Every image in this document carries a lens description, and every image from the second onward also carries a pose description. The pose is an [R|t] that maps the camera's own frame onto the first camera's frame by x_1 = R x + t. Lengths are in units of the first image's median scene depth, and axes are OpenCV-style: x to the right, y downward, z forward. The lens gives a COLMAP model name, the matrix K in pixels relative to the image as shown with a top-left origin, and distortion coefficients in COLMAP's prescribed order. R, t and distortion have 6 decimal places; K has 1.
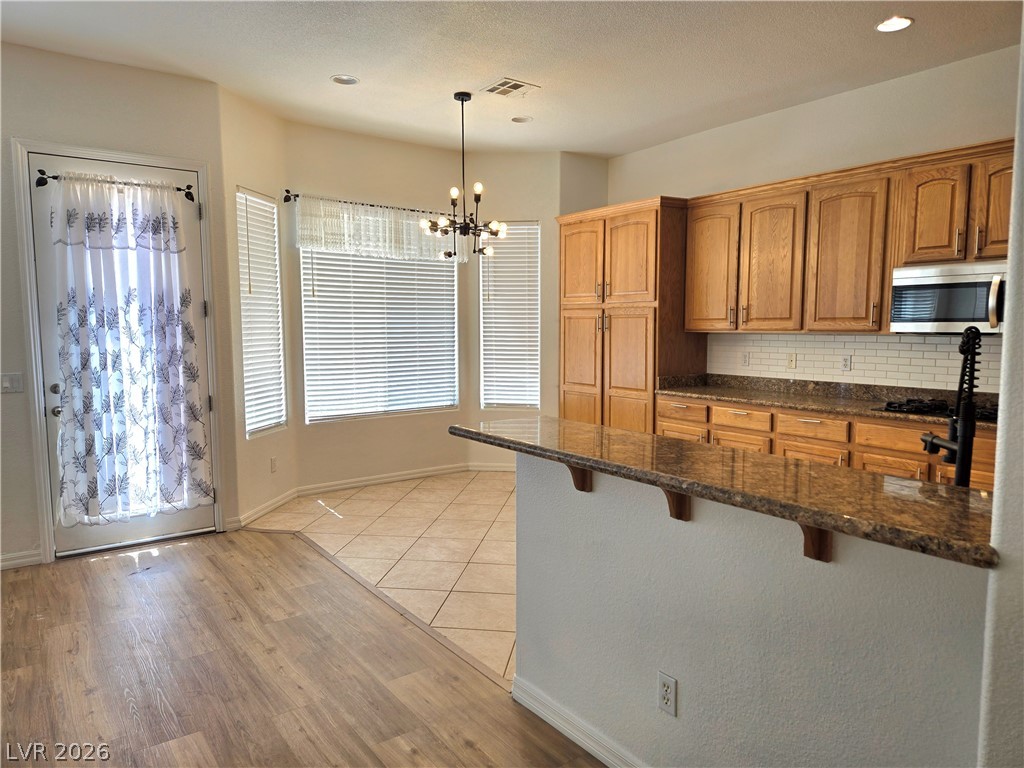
lens RADIAL K [[683.7, 0, 512.9], [0, 683.7, 386.4], [0, 0, 1]] dist [0.080366, -0.066602]
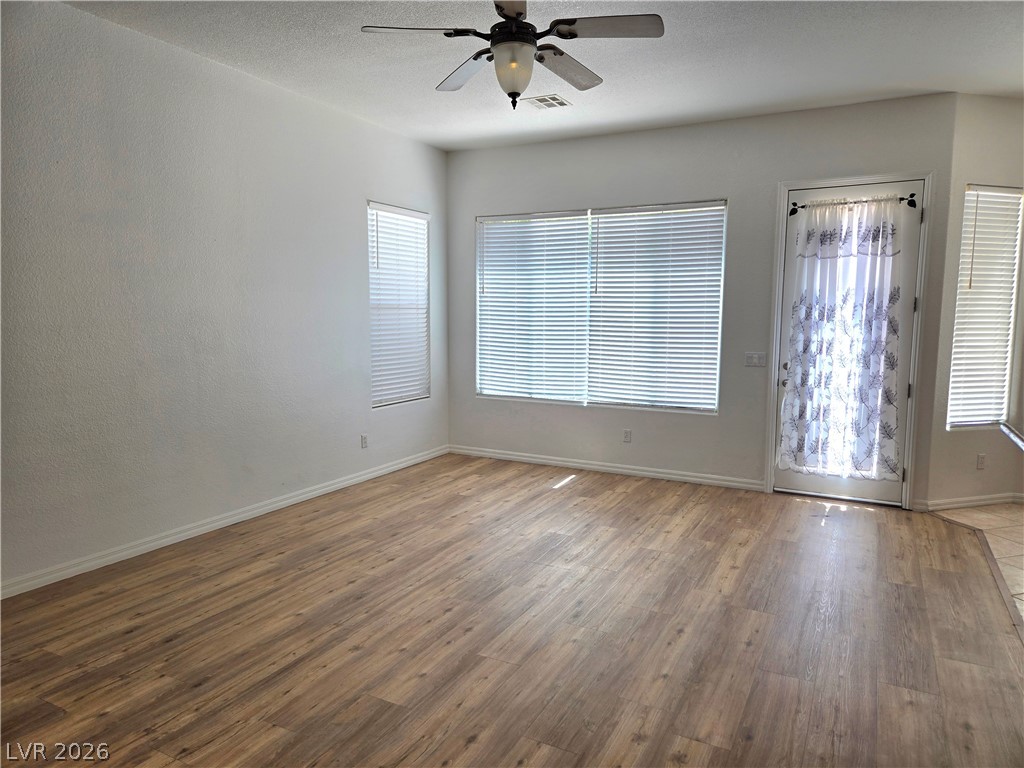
lens RADIAL K [[683.7, 0, 520.0], [0, 683.7, 386.2], [0, 0, 1]] dist [0.080366, -0.066602]
pose [[0.449975, 0.100876, -0.887325, 0.280468], [-0.091132, 0.993600, 0.066744, -0.000098], [0.888379, 0.050830, 0.456288, -0.053131]]
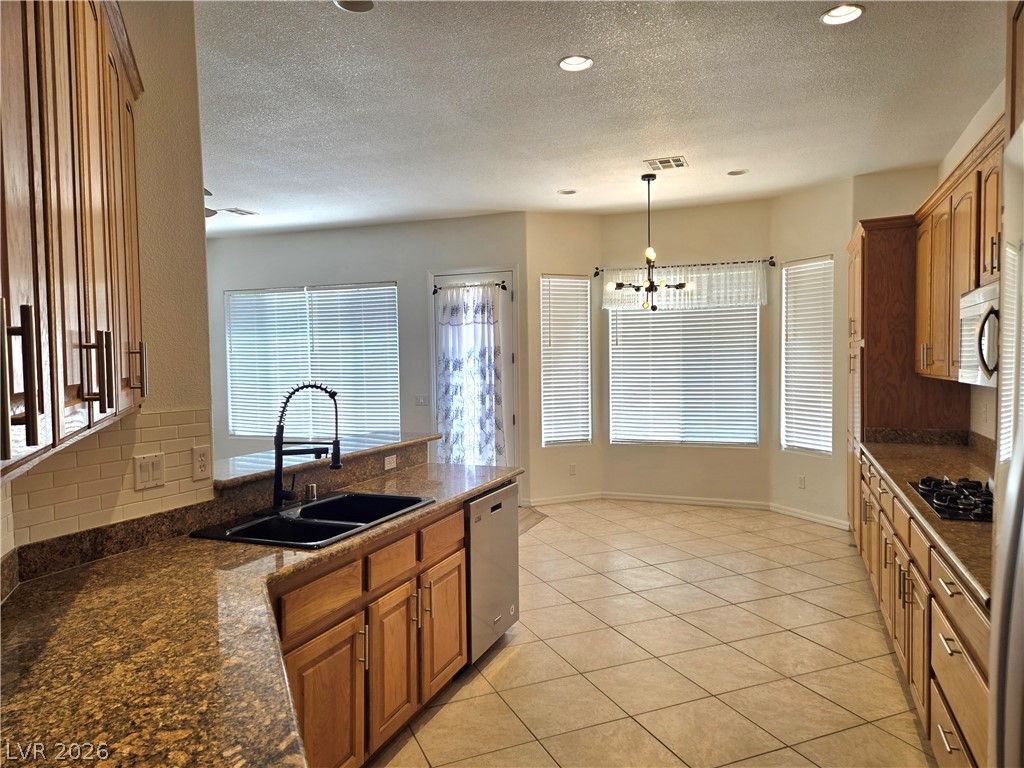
lens RADIAL K [[683.7, 0, 538.0], [0, 683.7, 388.3], [0, 0, 1]] dist [0.080366, -0.066602]
pose [[0.541933, 0.027622, -0.839968, 0.912428], [-0.065856, 0.997782, -0.009678, -0.035557], [0.837837, 0.060562, 0.542550, 0.240569]]
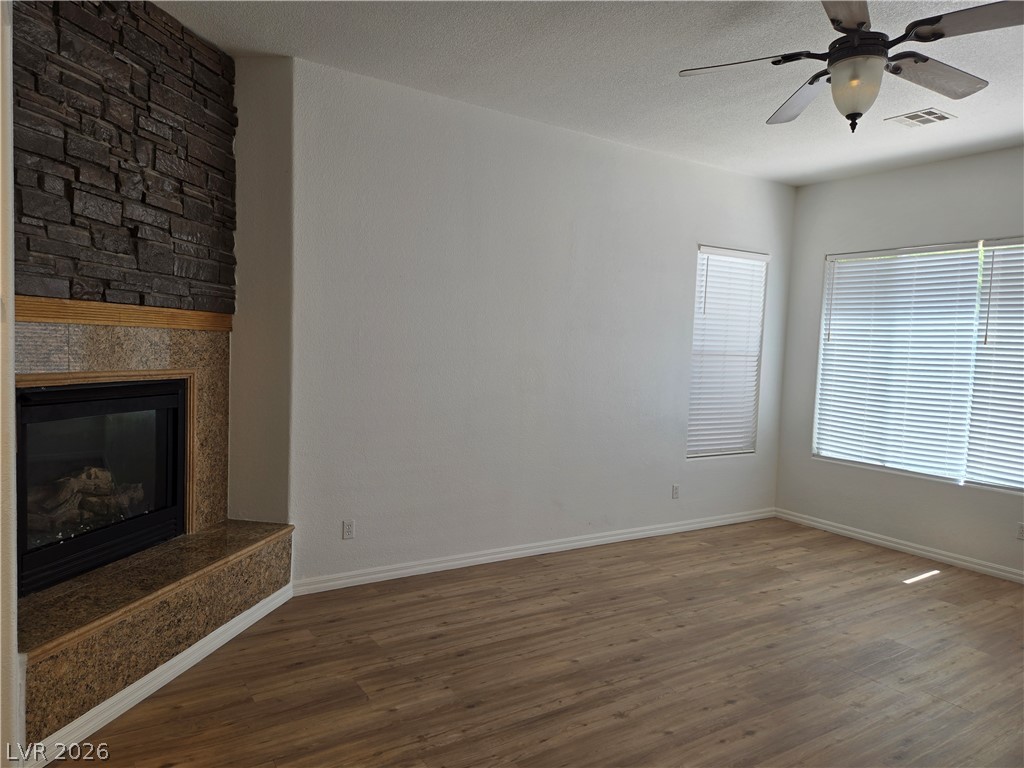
lens RADIAL K [[683.7, 0, 505.9], [0, 683.7, 388.0], [0, 0, 1]] dist [0.080366, -0.066602]
pose [[-0.055768, 0.061287, -0.996561, 0.260449], [-0.131256, 0.989002, 0.068168, -0.015057], [0.989779, 0.134606, -0.047110, 0.011750]]
